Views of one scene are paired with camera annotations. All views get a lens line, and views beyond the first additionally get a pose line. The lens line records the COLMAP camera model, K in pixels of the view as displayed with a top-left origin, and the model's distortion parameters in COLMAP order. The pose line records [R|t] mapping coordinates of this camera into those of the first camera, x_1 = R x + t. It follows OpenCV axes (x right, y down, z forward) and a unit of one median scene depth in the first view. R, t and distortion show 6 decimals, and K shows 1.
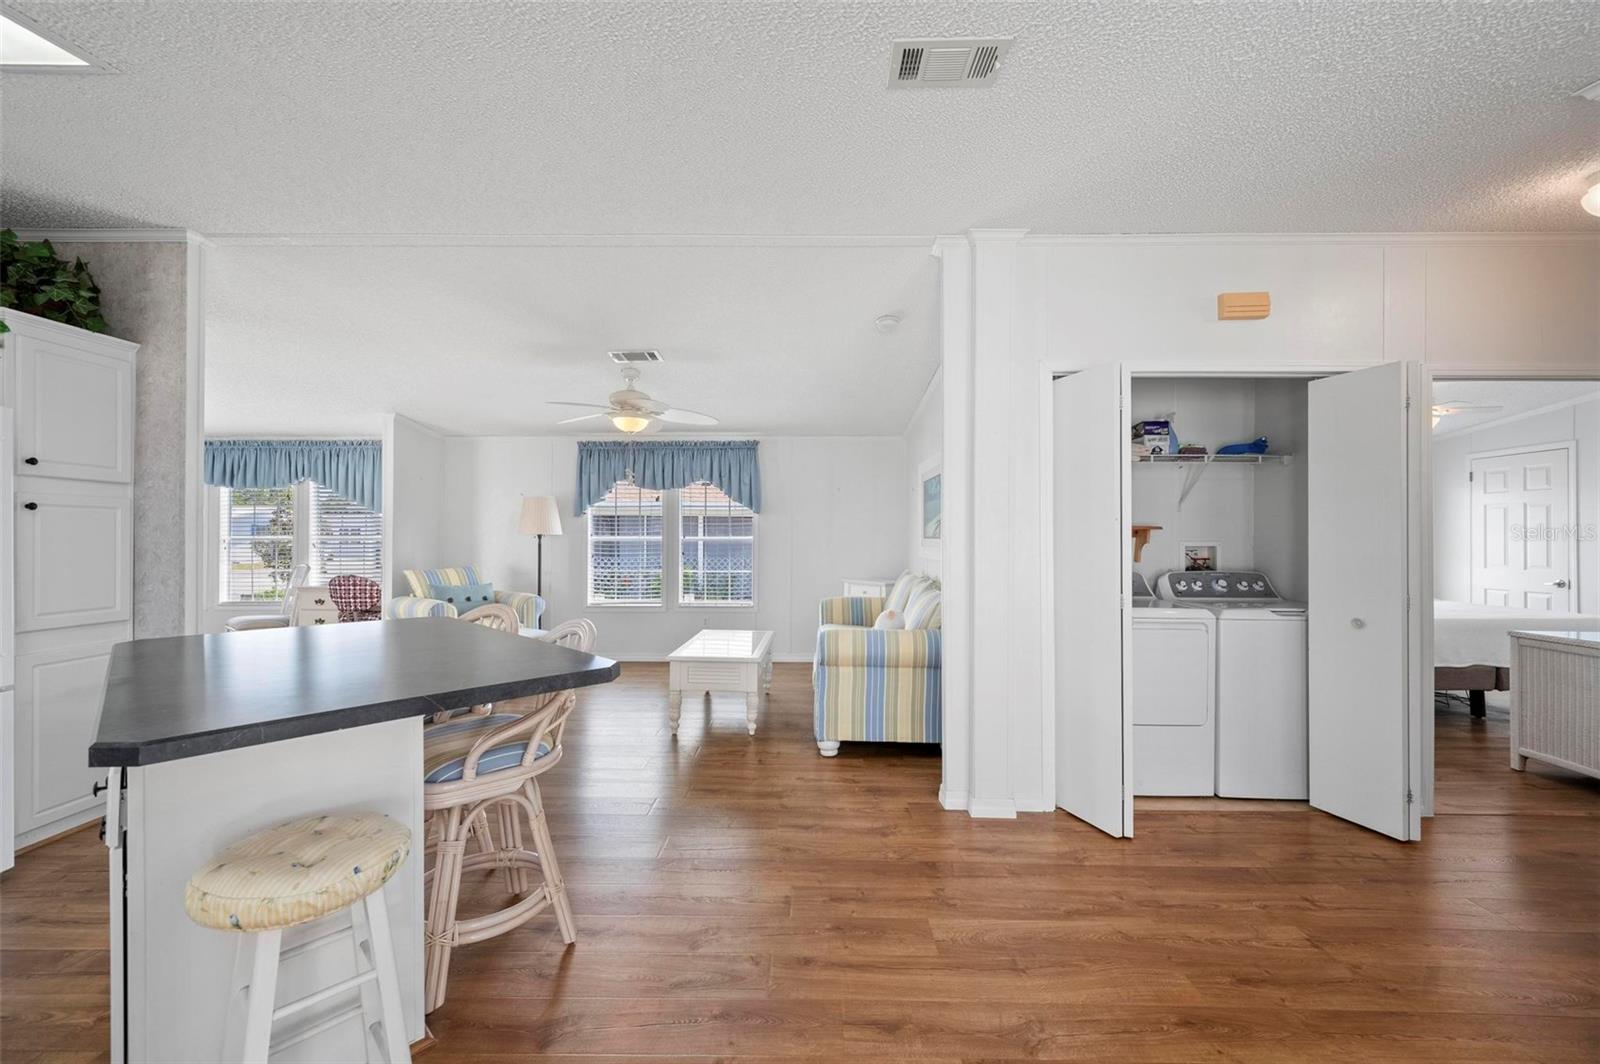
lens RADIAL K [[634.6, 0, 807.7], [0, 634.6, 537.7], [0, 0, 1]] dist [-0.002153, 0.001267]
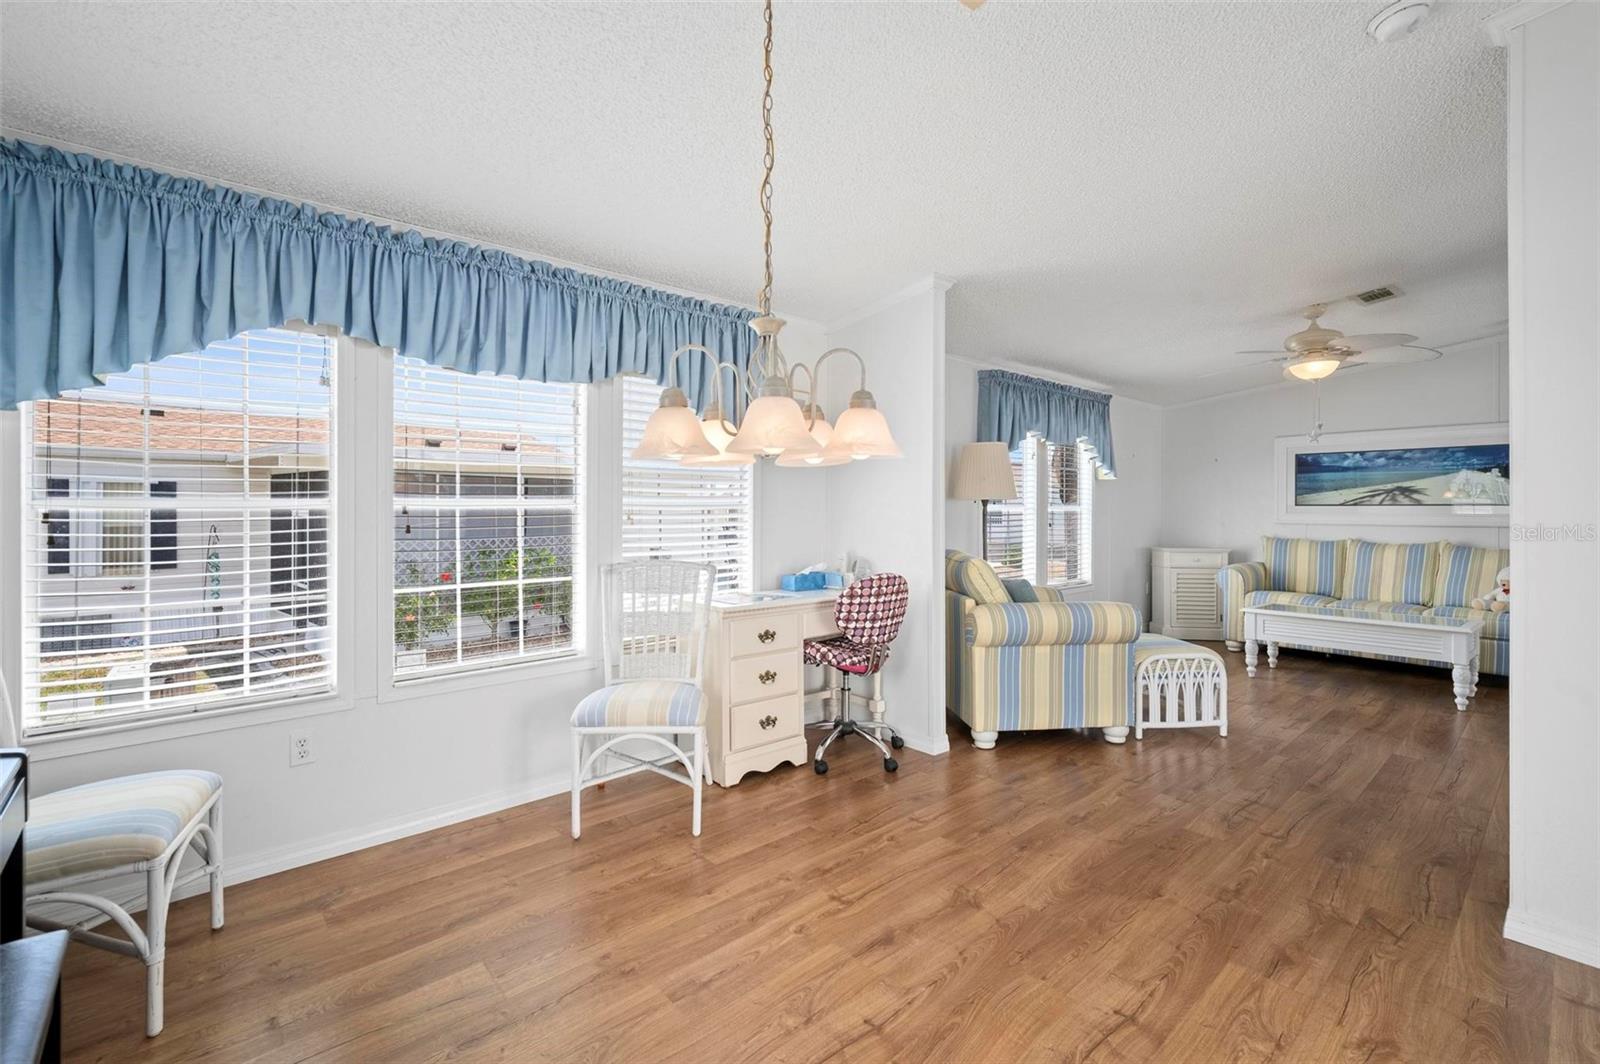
lens RADIAL K [[694.6, 0, 794.1], [0, 694.6, 513.9], [0, 0, 1]] dist [0.005191, -0.000588]
pose [[0.742901, -0.004127, 0.669388, -1.057399], [0.001533, 0.999989, 0.004465, 0.006178], [-0.669399, -0.002291, 0.742899, 0.574860]]
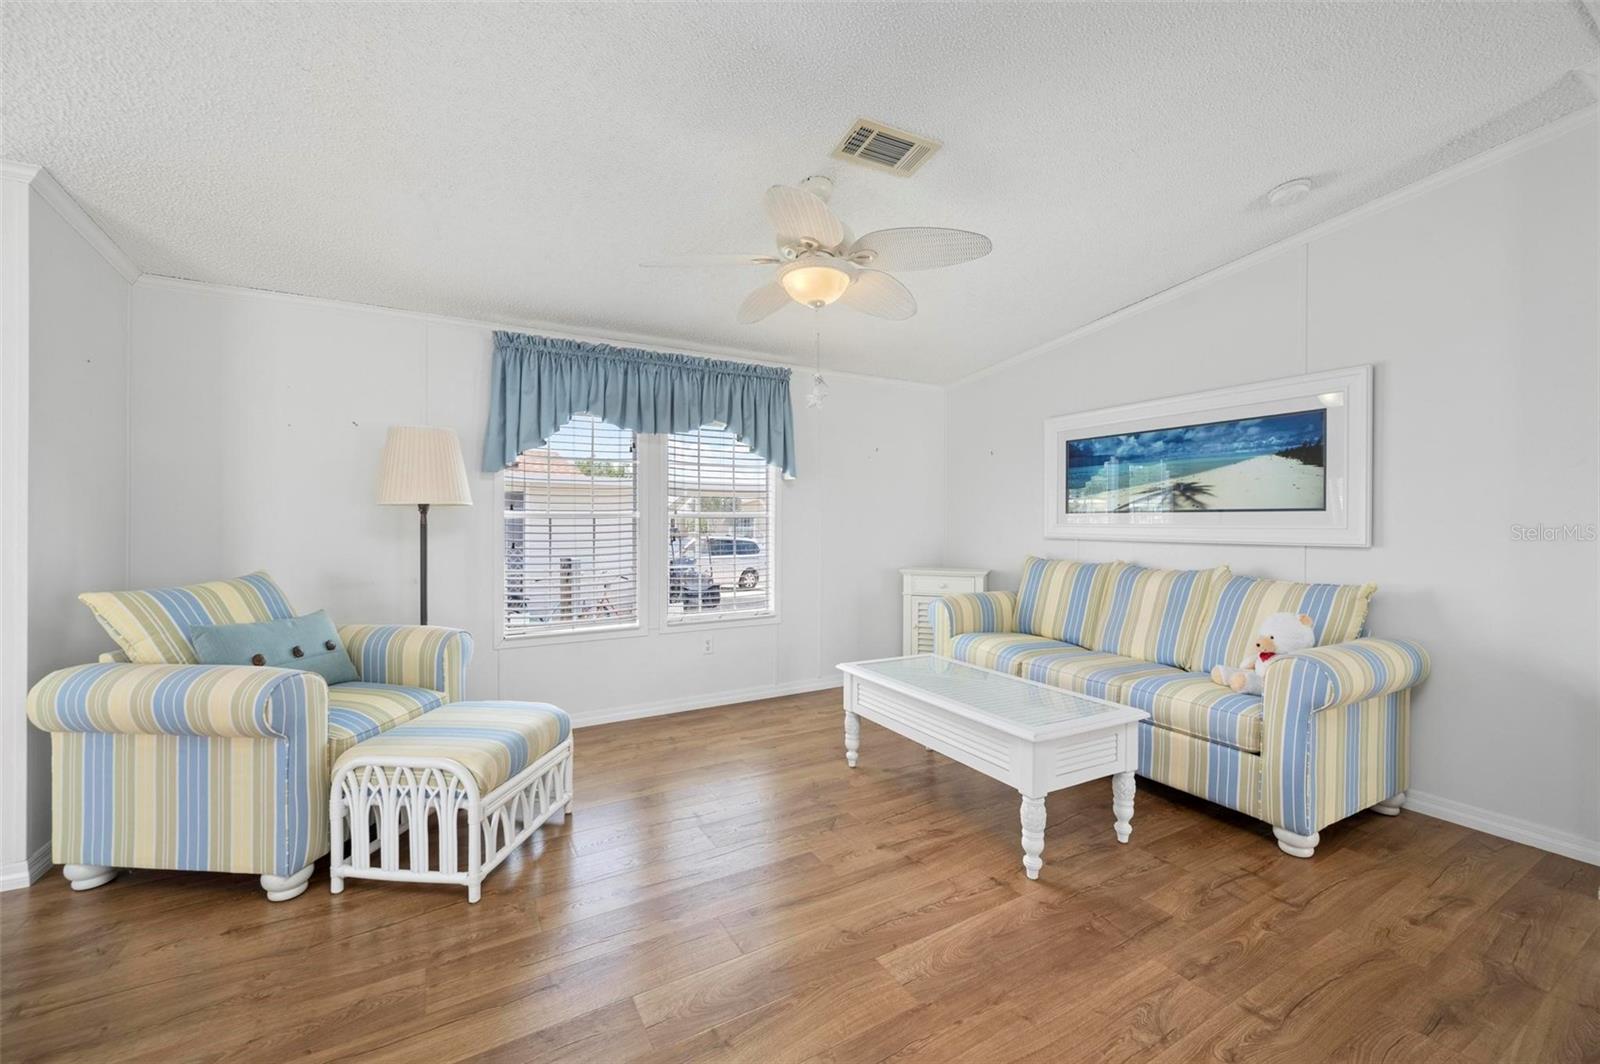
lens RADIAL K [[634.6, 0, 804.0], [0, 634.6, 523.2], [0, 0, 1]] dist [-0.002153, 0.001267]
pose [[0.862475, -0.003054, 0.506090, -0.410778], [0.001860, 0.999994, 0.002864, 0.008092], [-0.506096, -0.001529, 0.862476, 0.412907]]
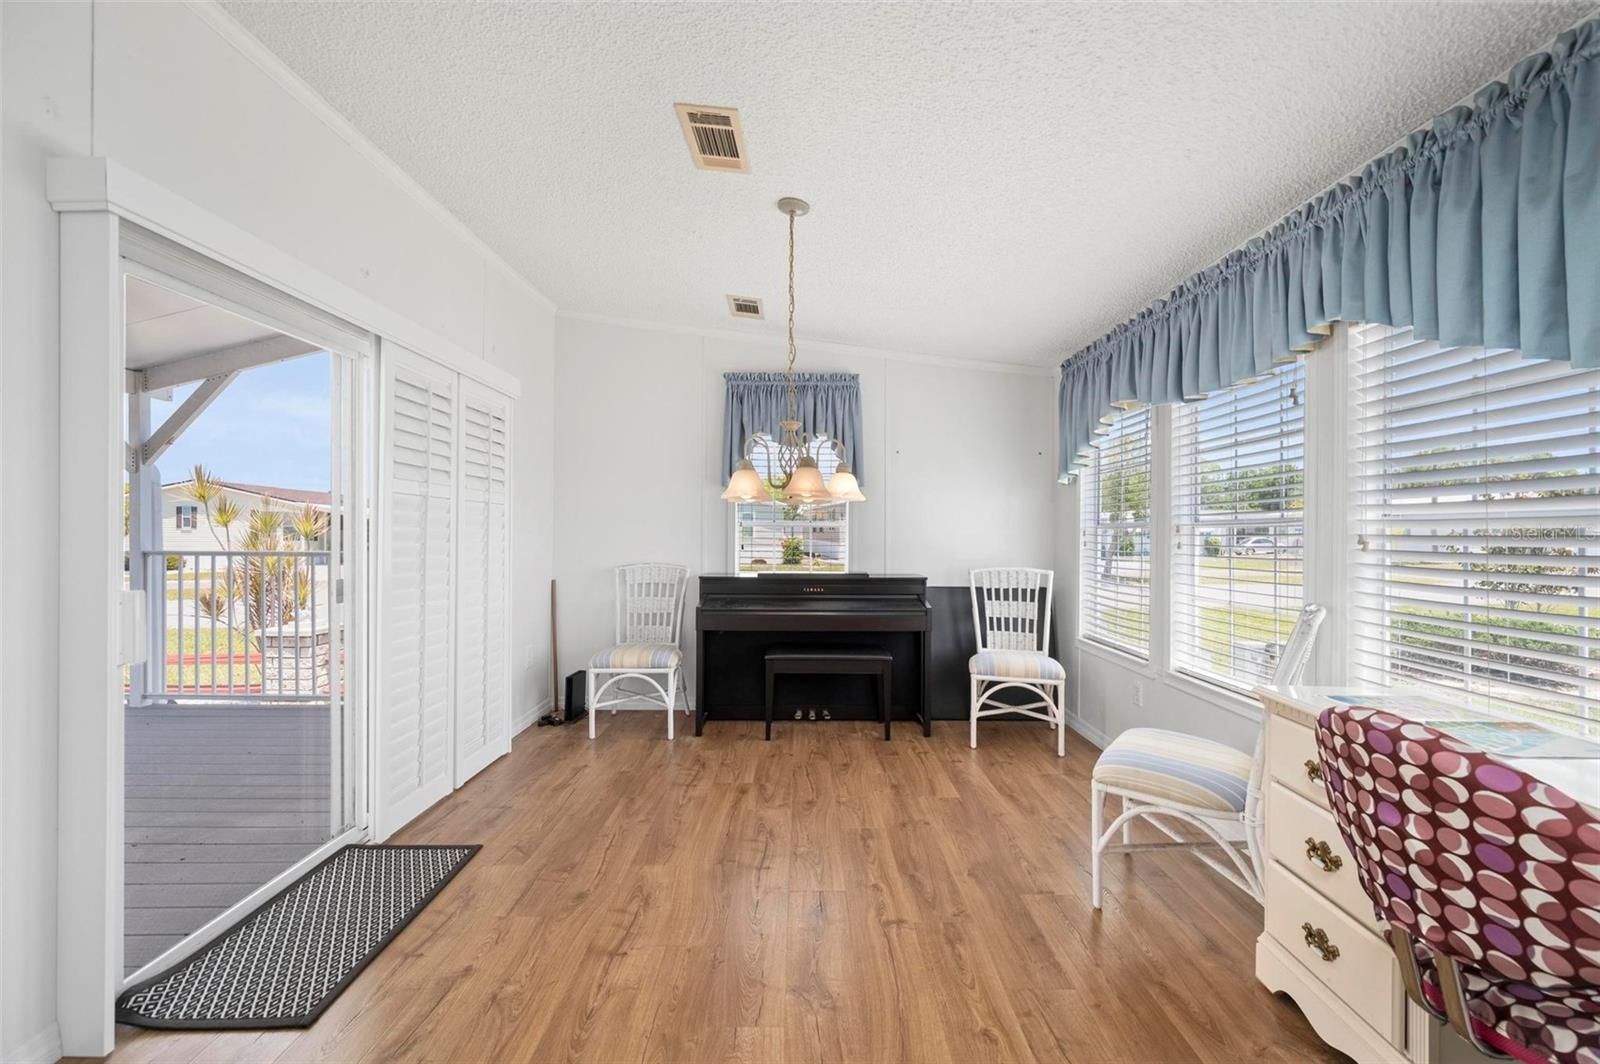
lens RADIAL K [[634.6, 0, 799.9], [0, 634.6, 525.7], [0, 0, 1]] dist [-0.002153, 0.001267]
pose [[0.010168, -0.007154, -0.999923, -0.505714], [-0.006159, 0.999955, -0.007217, 0.007795], [0.999929, 0.006232, 0.010124, 0.762958]]
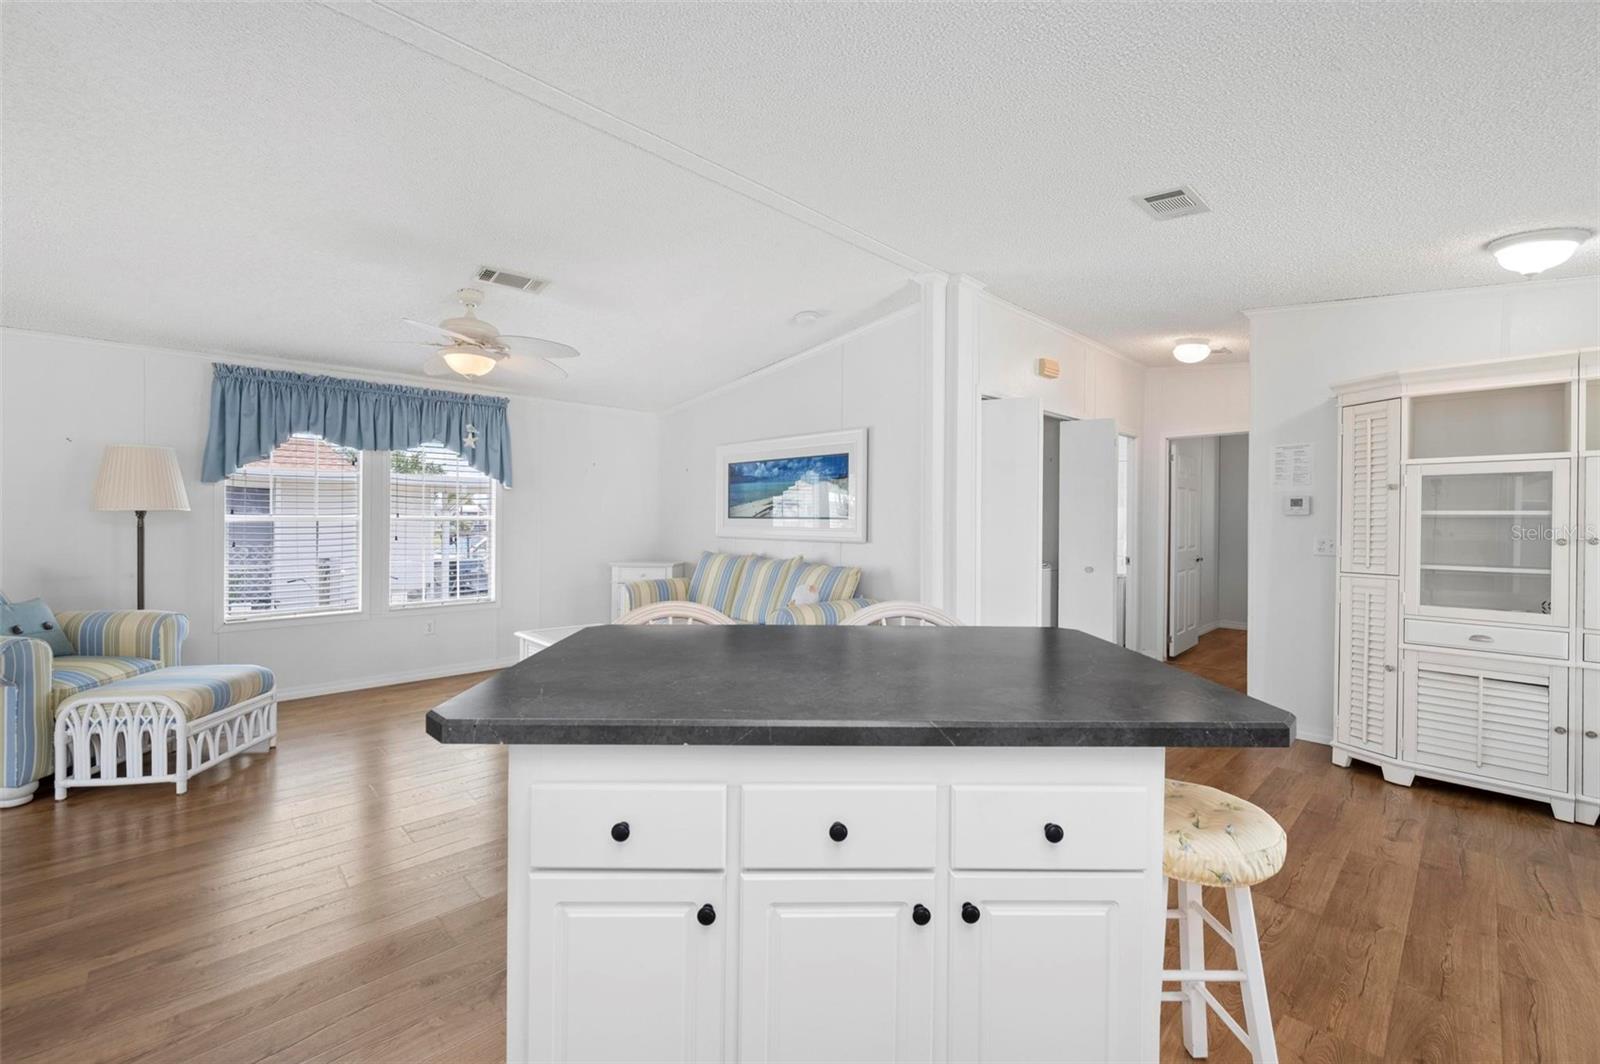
lens RADIAL K [[634.6, 0, 784.1], [0, 634.6, 523.5], [0, 0, 1]] dist [-0.002153, 0.001267]
pose [[0.712214, -0.004861, 0.701945, -0.404039], [-0.002696, 0.999950, 0.009659, -0.000651], [-0.701957, -0.008772, 0.712165, 0.163226]]
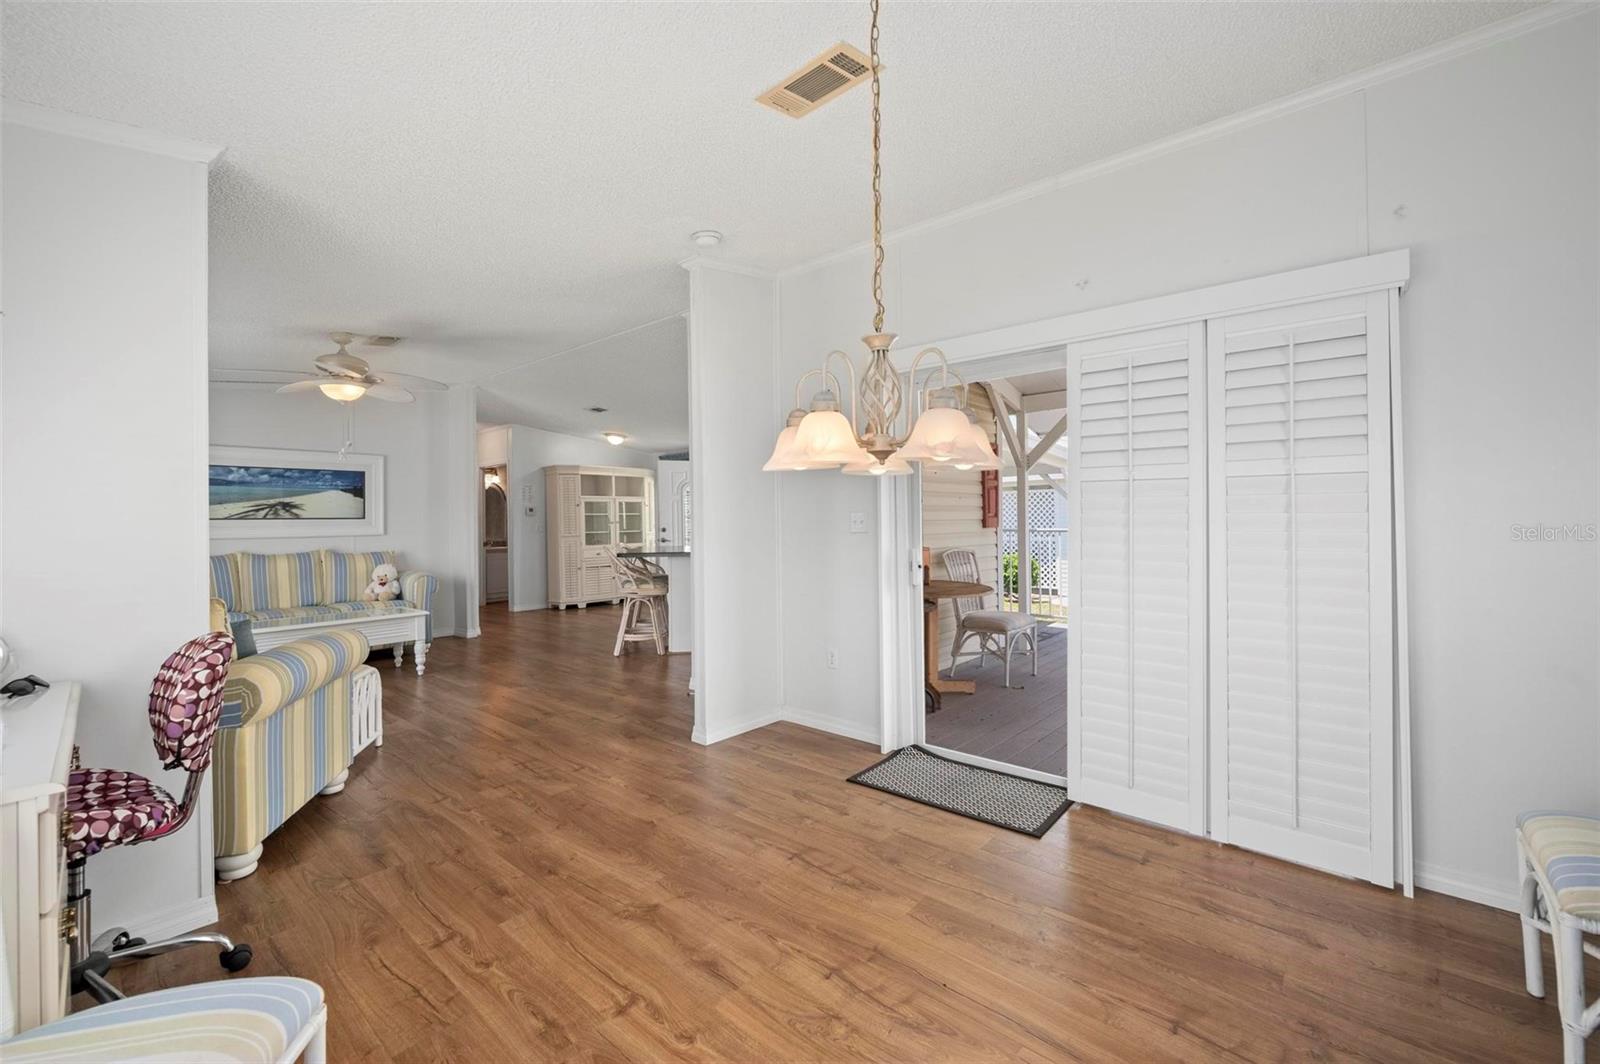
lens RADIAL K [[664.2, 0, 796.1], [0, 664.2, 513.1], [0, 0, 1]] dist [-0.002160, 0.000110]
pose [[-0.758794, 0.013576, 0.651189, -1.035017], [0.012822, 0.999900, -0.005905, 0.006749], [-0.651204, 0.003868, -0.758893, 0.966000]]
